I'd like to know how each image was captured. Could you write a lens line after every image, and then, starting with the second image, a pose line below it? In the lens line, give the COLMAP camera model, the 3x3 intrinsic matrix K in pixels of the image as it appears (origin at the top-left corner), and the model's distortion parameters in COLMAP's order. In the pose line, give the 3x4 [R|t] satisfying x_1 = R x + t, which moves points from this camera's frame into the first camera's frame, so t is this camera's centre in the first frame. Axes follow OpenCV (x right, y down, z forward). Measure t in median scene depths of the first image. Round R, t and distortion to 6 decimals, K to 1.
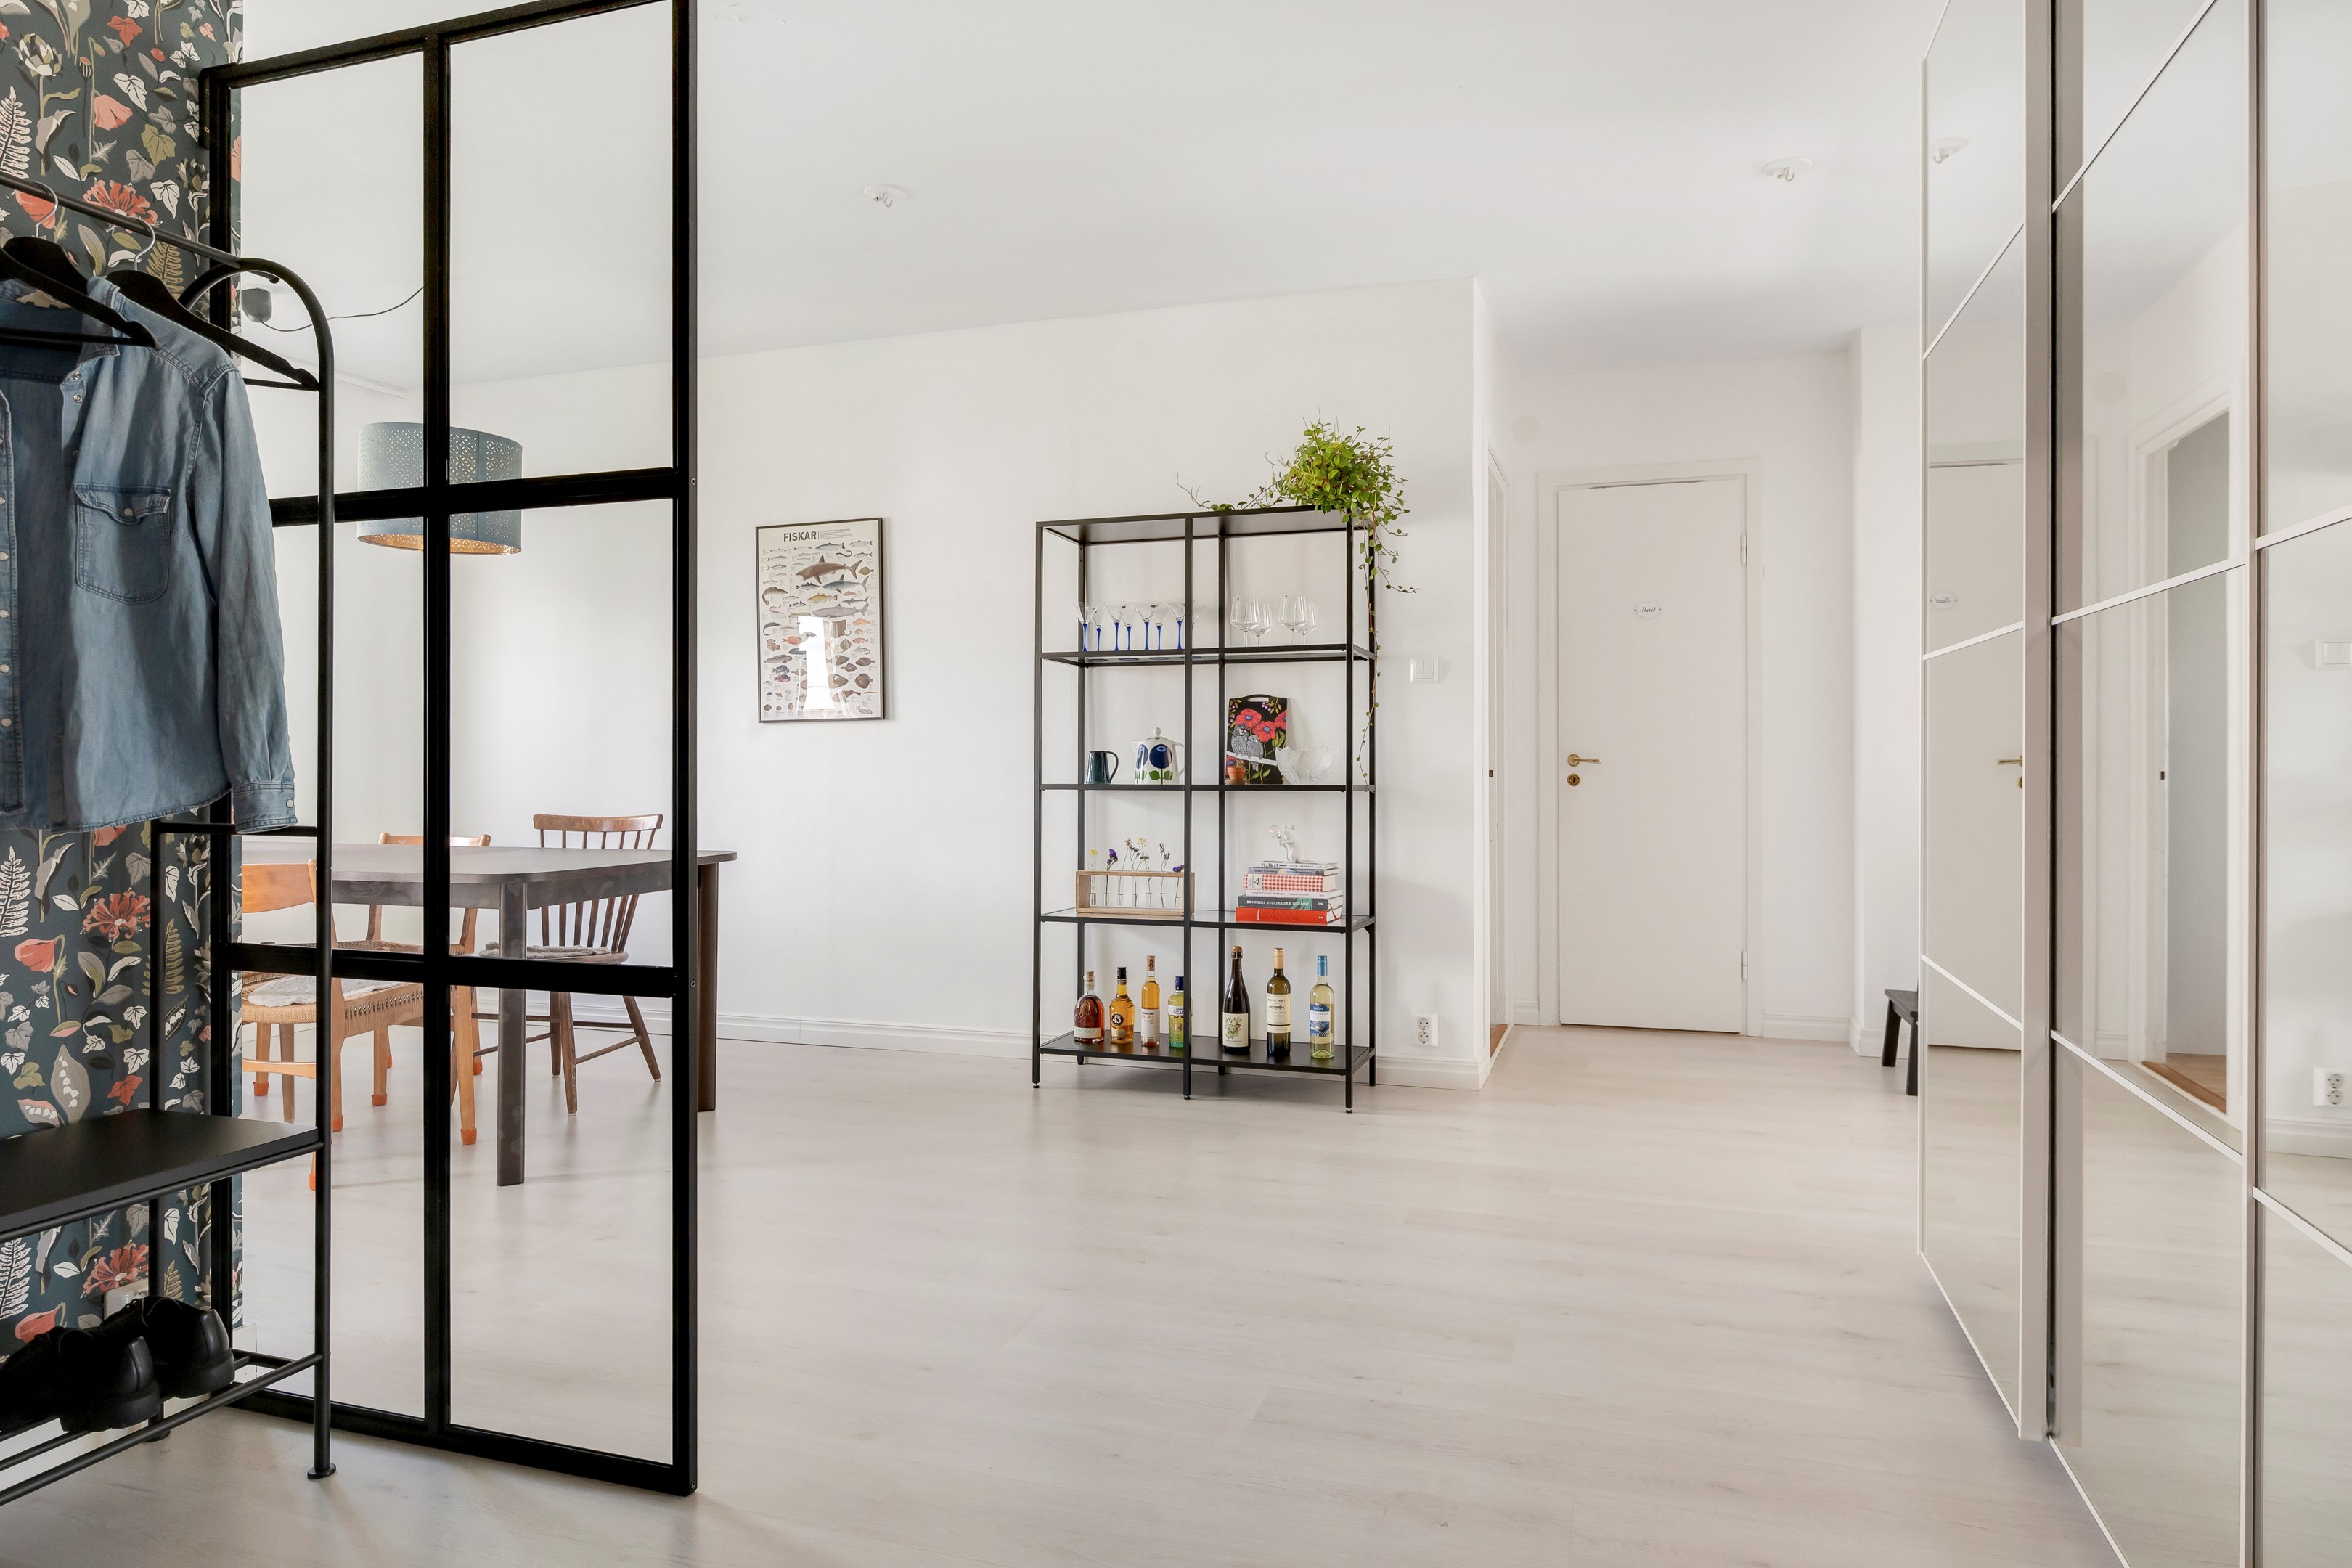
lens RADIAL K [[1292.3, 0, 1217.6], [0, 1292.3, 799.1], [0, 0, 1]] dist [0.006008, -0.003150]
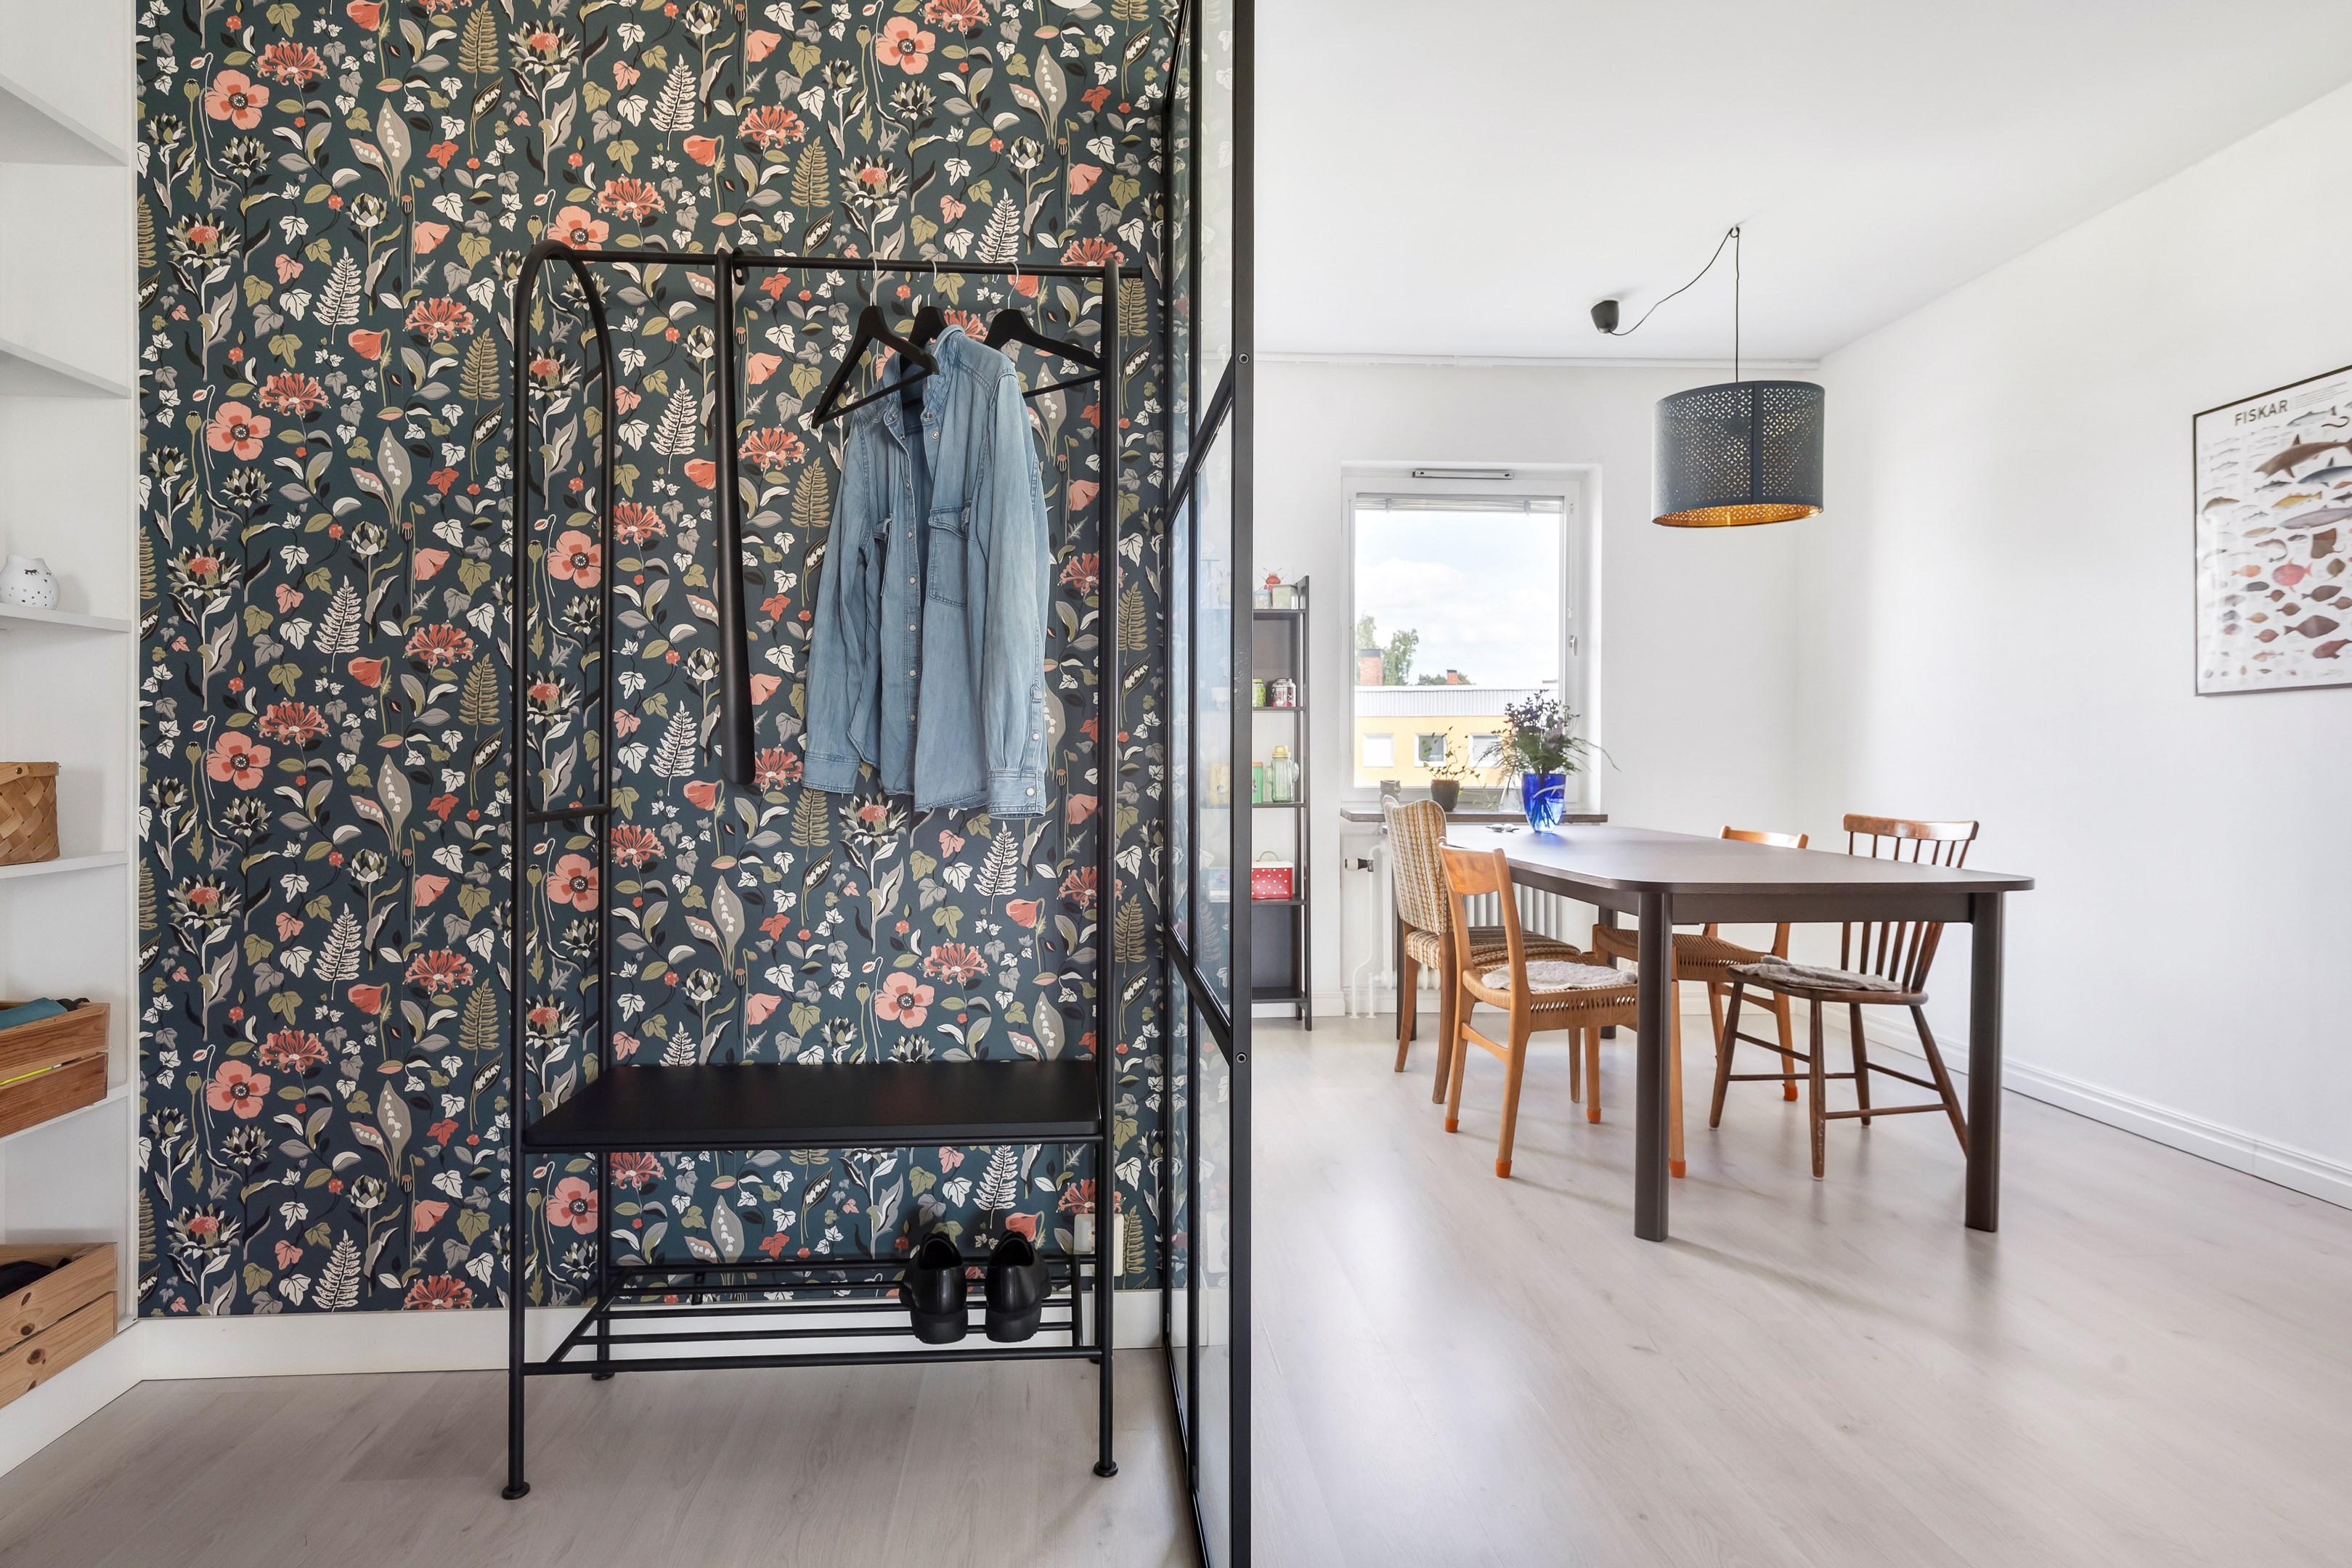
lens RADIAL K [[1292.1, 0, 1164.7], [0, 1292.1, 770.4], [0, 0, 1]] dist [0.006008, -0.003150]
pose [[0.377428, 0.017606, -0.925872, 0.092585], [-0.029804, 0.999532, 0.006858, -0.008853], [0.925559, 0.025007, 0.377776, 0.263689]]
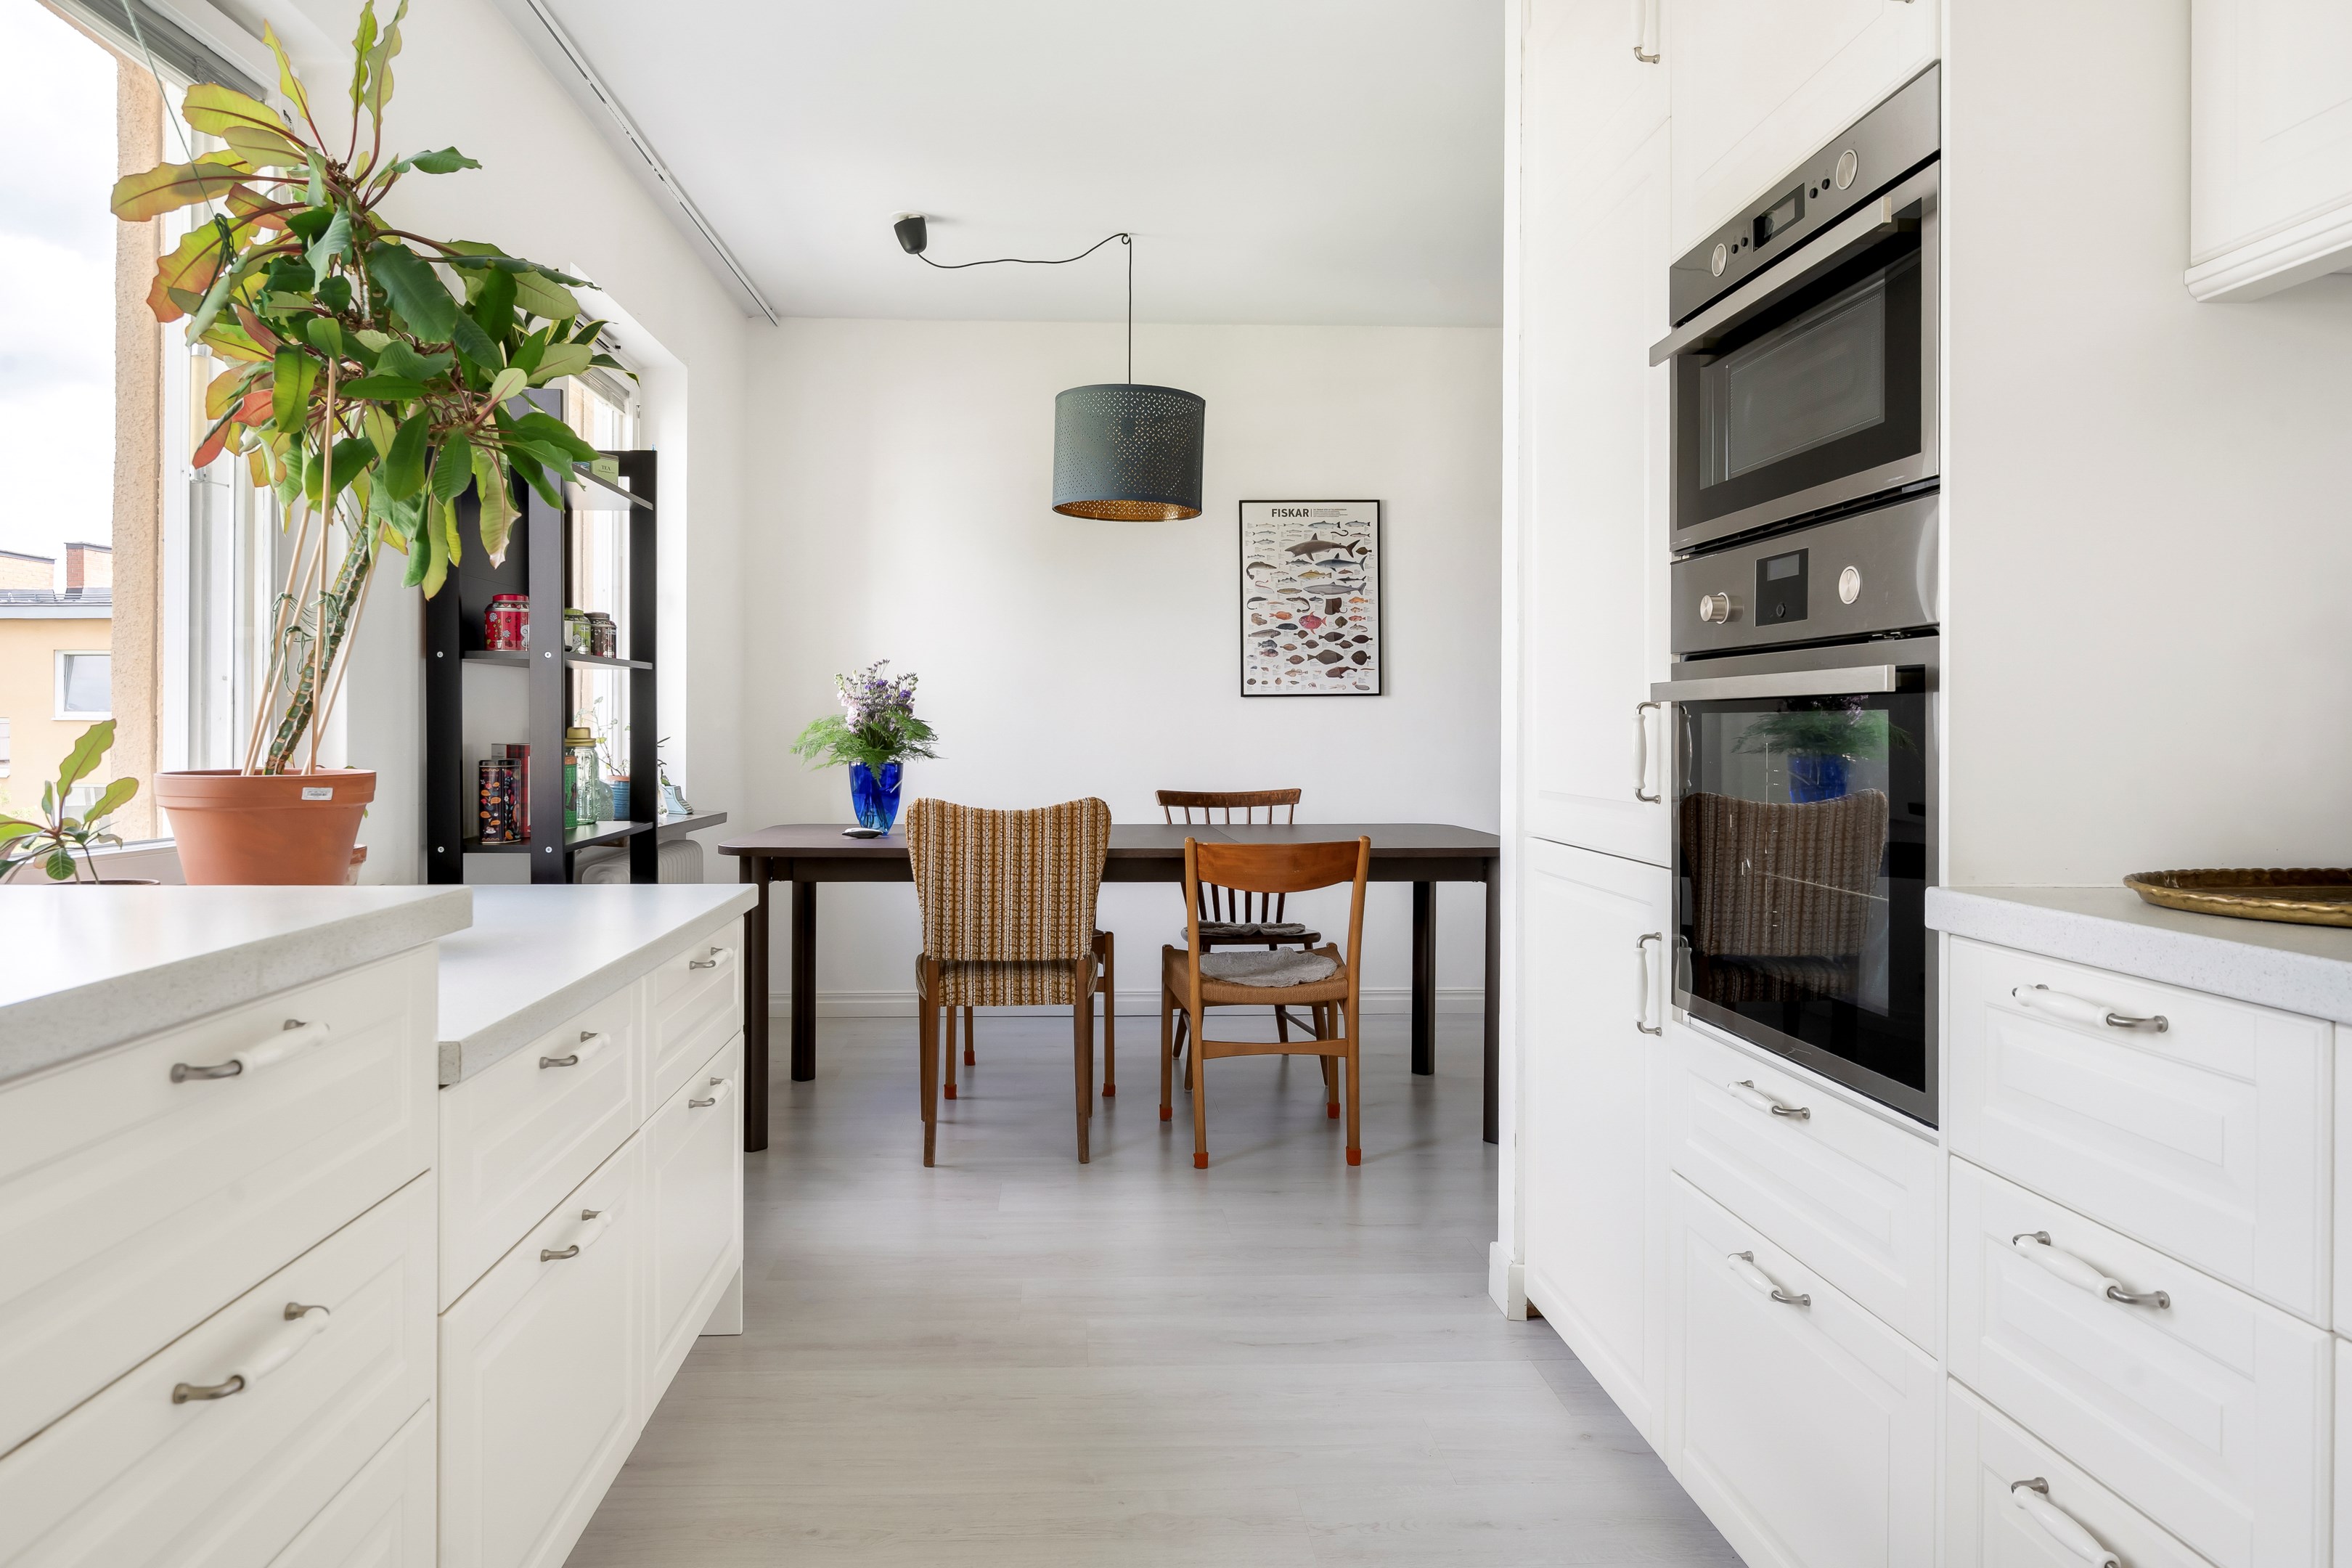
lens RADIAL K [[1344.5, 0, 1129.7], [0, 1344.5, 753.0], [0, 0, 1]] dist [0.002351, -0.000014]
pose [[0.948296, 0.000089, 0.317389, -0.871442], [0.004259, 0.999906, -0.013003, -0.002723], [-0.317360, 0.013682, 0.948206, 0.050966]]
